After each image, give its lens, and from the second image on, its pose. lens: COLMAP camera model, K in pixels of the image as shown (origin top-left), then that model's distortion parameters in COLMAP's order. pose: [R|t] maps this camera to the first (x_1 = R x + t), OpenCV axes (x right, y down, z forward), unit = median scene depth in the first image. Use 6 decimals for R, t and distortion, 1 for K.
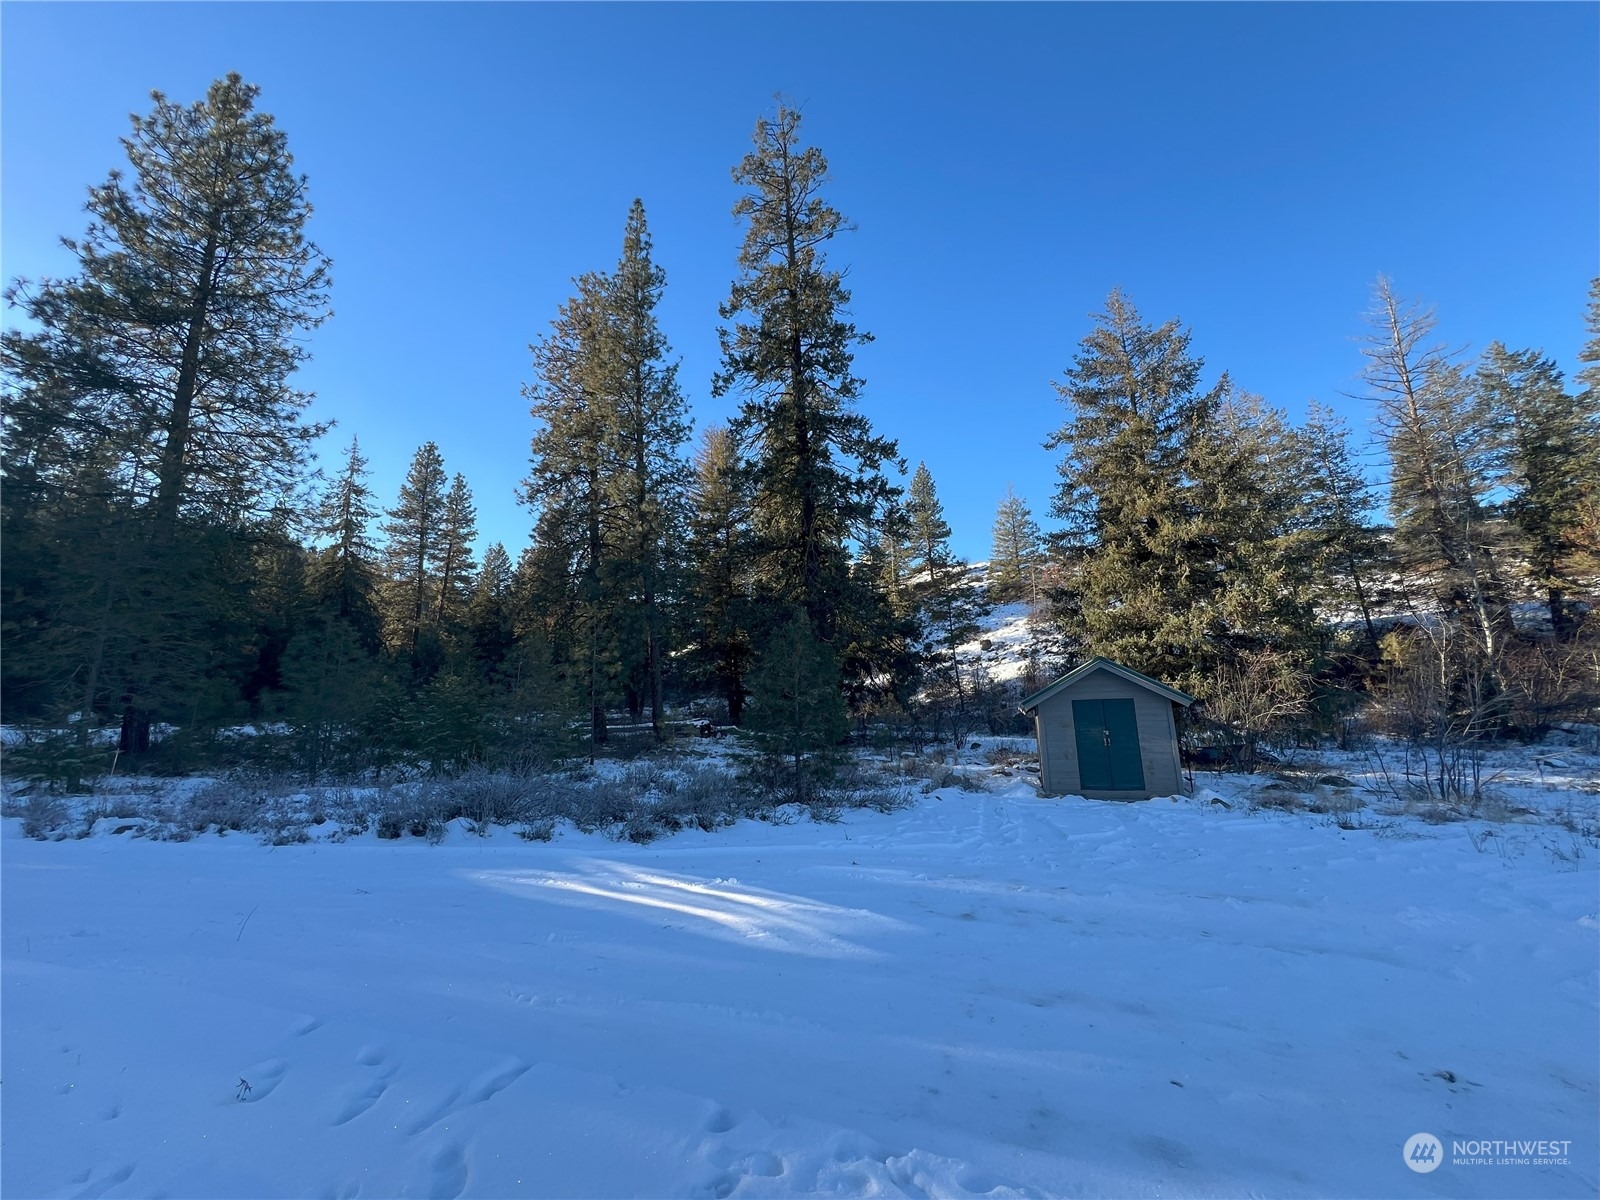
lens RADIAL K [[635.9, 0, 800.0], [0, 635.9, 600.4], [0, 0, 1]] dist [-0.000033, -0.000579]
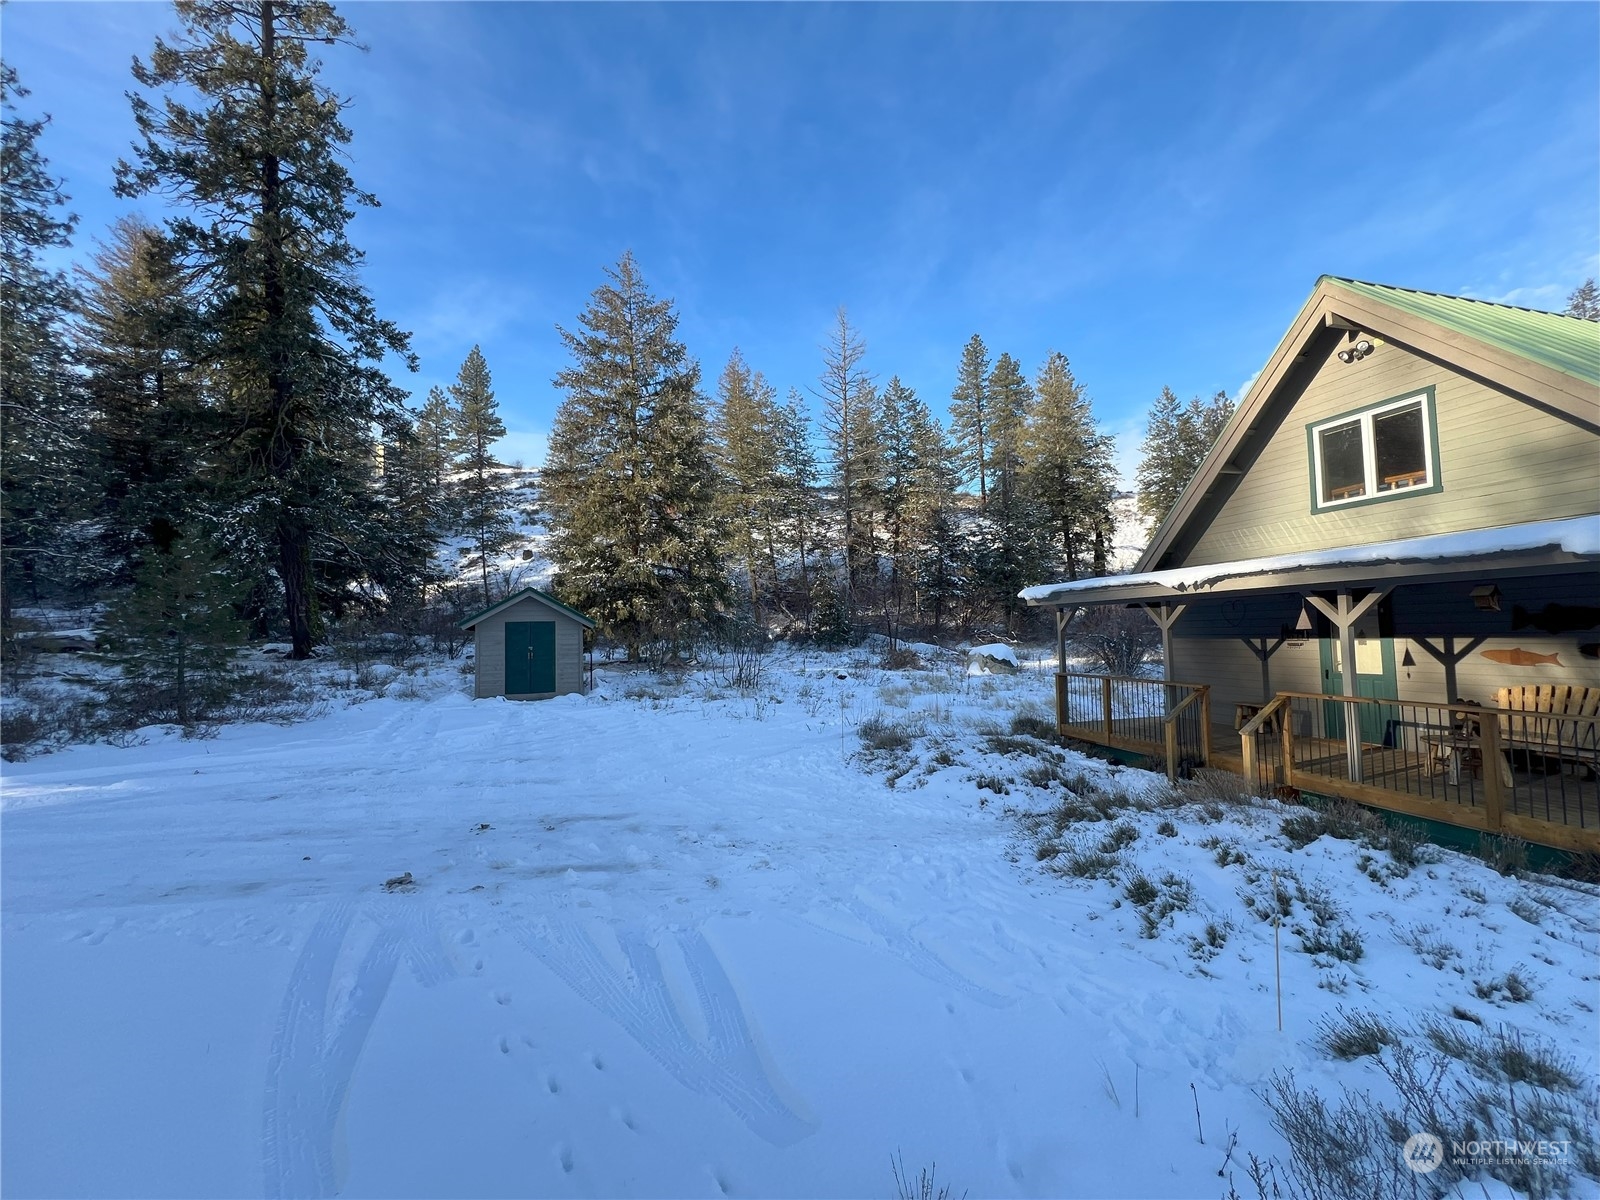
lens RADIAL K [[635.9, 0, 800.0], [0, 635.9, 600.4], [0, 0, 1]] dist [-0.000033, -0.000579]
pose [[0.788060, 0.029912, 0.614871, 0.046329], [-0.117195, 0.987842, 0.102147, -0.027630], [-0.604340, -0.152558, 0.781984, -0.106547]]
